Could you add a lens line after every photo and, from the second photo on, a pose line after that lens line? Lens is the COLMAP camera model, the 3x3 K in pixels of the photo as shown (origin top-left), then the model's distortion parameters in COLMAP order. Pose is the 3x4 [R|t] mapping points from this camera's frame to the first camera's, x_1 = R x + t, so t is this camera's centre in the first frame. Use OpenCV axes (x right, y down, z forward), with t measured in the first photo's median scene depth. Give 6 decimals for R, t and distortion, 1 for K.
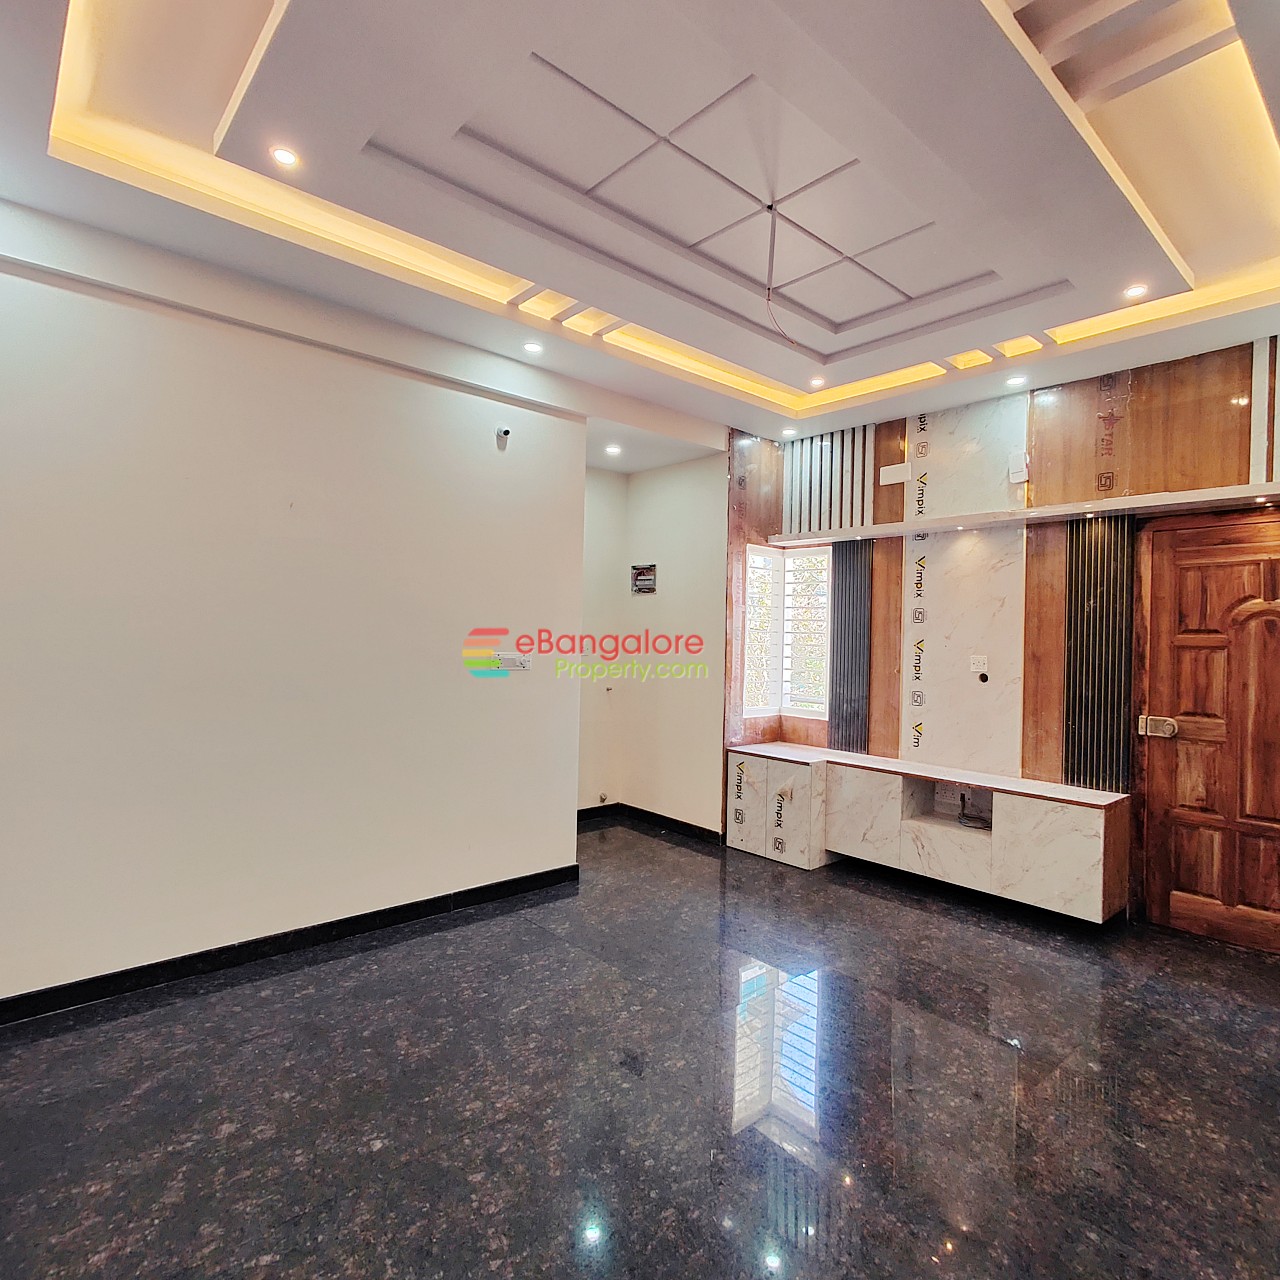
lens RADIAL K [[746.7, 0, 644.7], [0, 746.7, 631.3], [0, 0, 1]] dist [-0.000900, 0.004108]
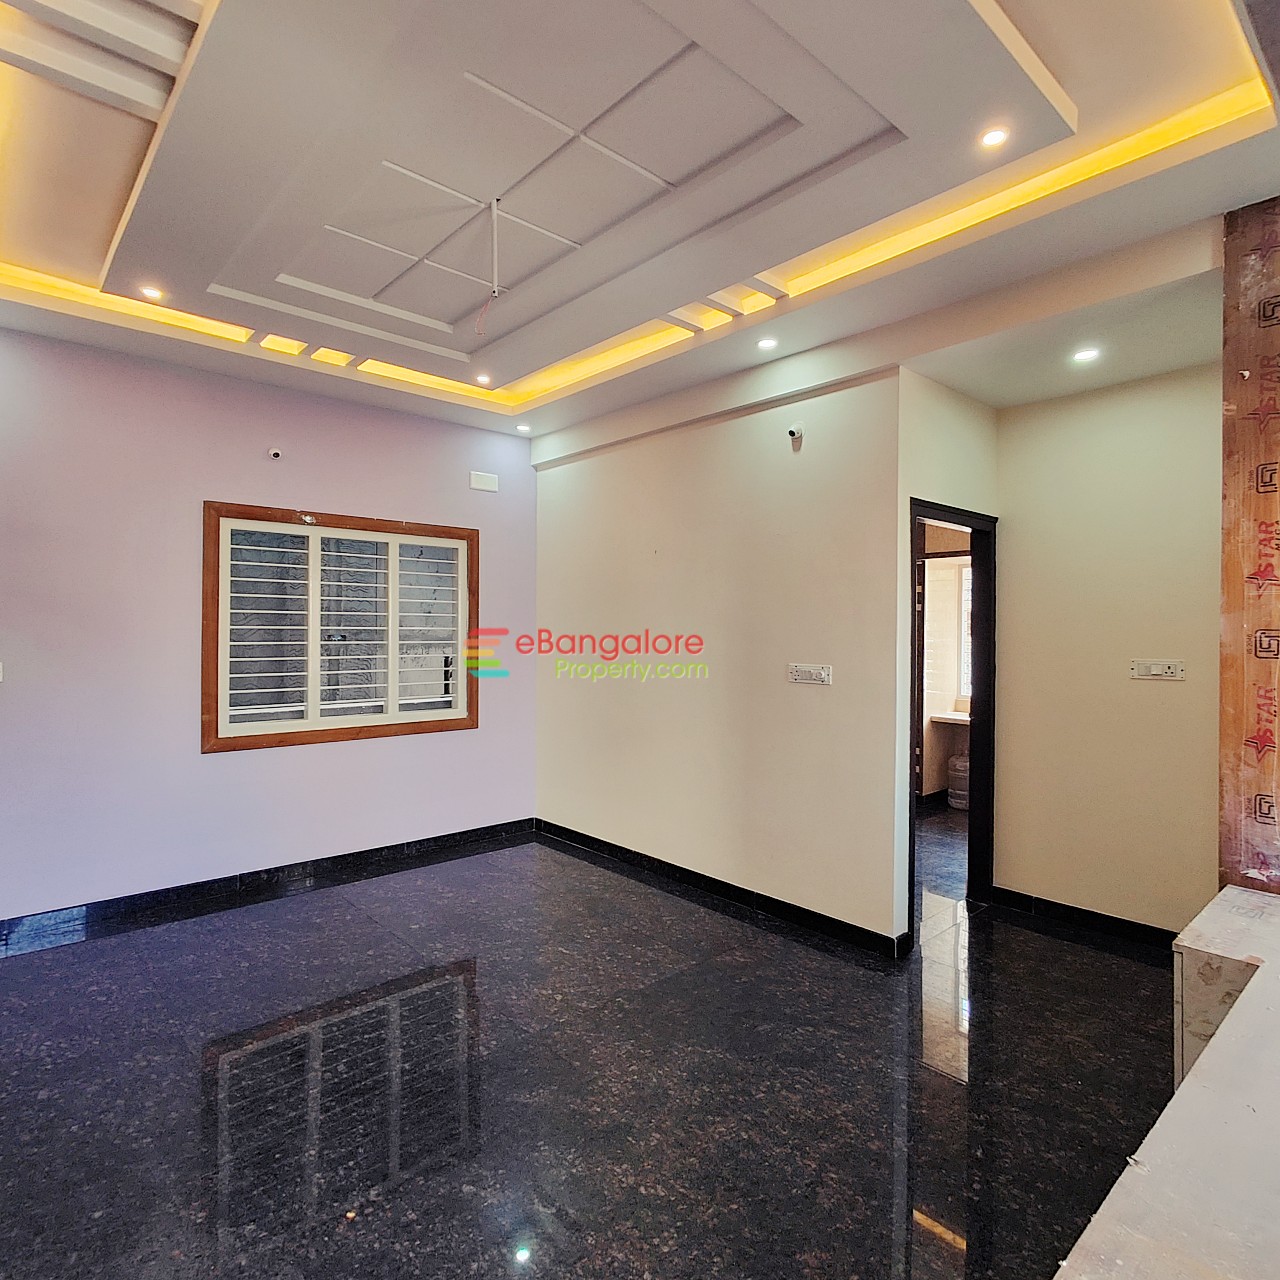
lens RADIAL K [[746.7, 0, 643.2], [0, 746.7, 632.0], [0, 0, 1]] dist [-0.000900, 0.004108]
pose [[0.001330, -0.017520, -0.999846, 0.736036], [0.001446, 0.999845, -0.017518, 0.003970], [0.999998, -0.001423, 0.001355, 0.780849]]
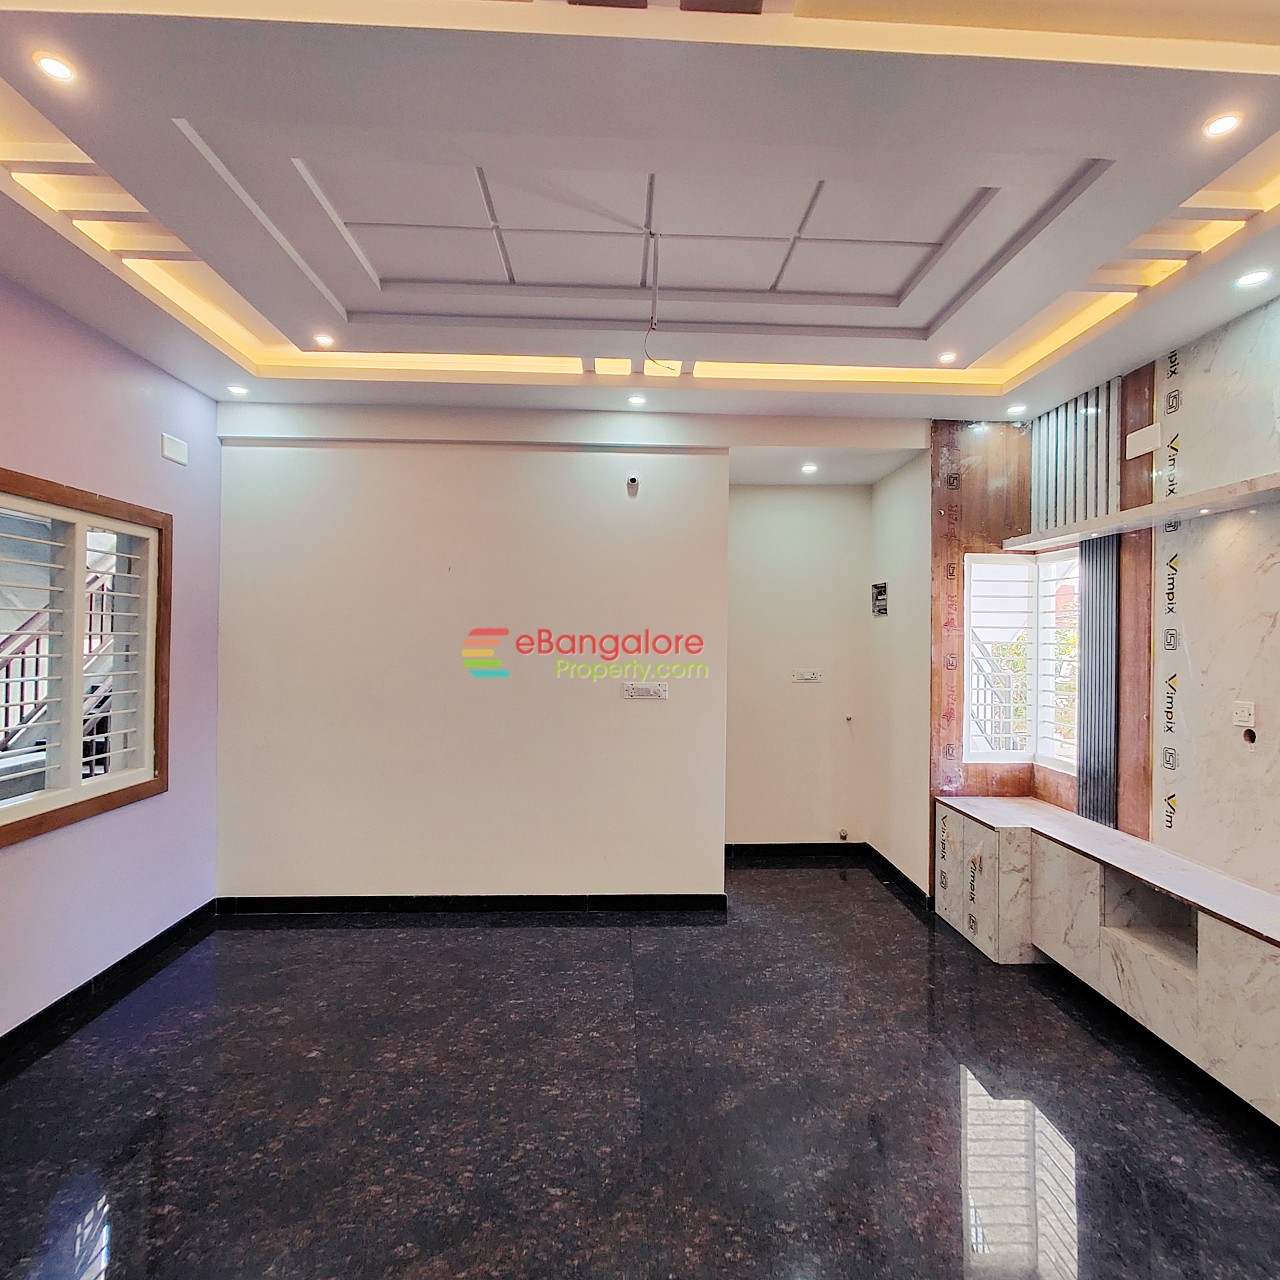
lens RADIAL K [[746.7, 0, 640.1], [0, 746.7, 634.9], [0, 0, 1]] dist [-0.000900, 0.004108]
pose [[0.768756, -0.017737, -0.639296, 0.496185], [0.012910, 0.999842, -0.012216, -0.026889], [0.639412, 0.001138, 0.768863, 0.167135]]
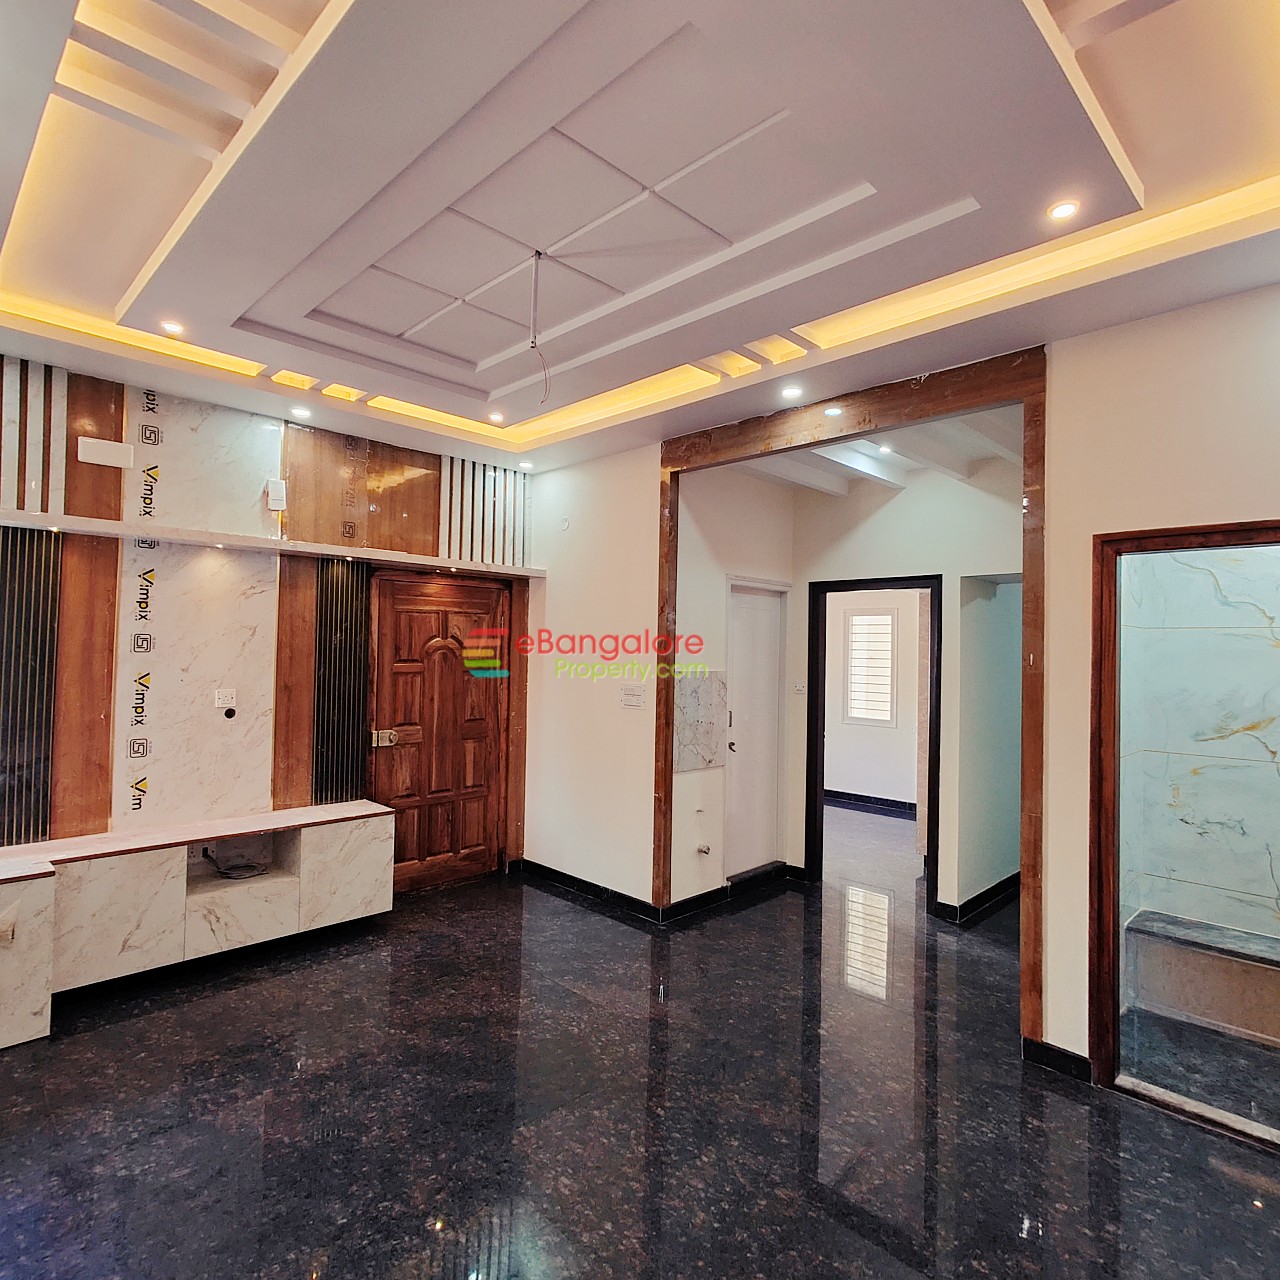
lens RADIAL K [[746.7, 0, 641.2], [0, 746.7, 631.9], [0, 0, 1]] dist [-0.000900, 0.004108]
pose [[-0.059549, 0.000660, 0.998225, -0.524721], [-0.026950, 0.999634, -0.002269, -0.052284], [-0.997862, -0.027037, -0.059509, 0.596242]]
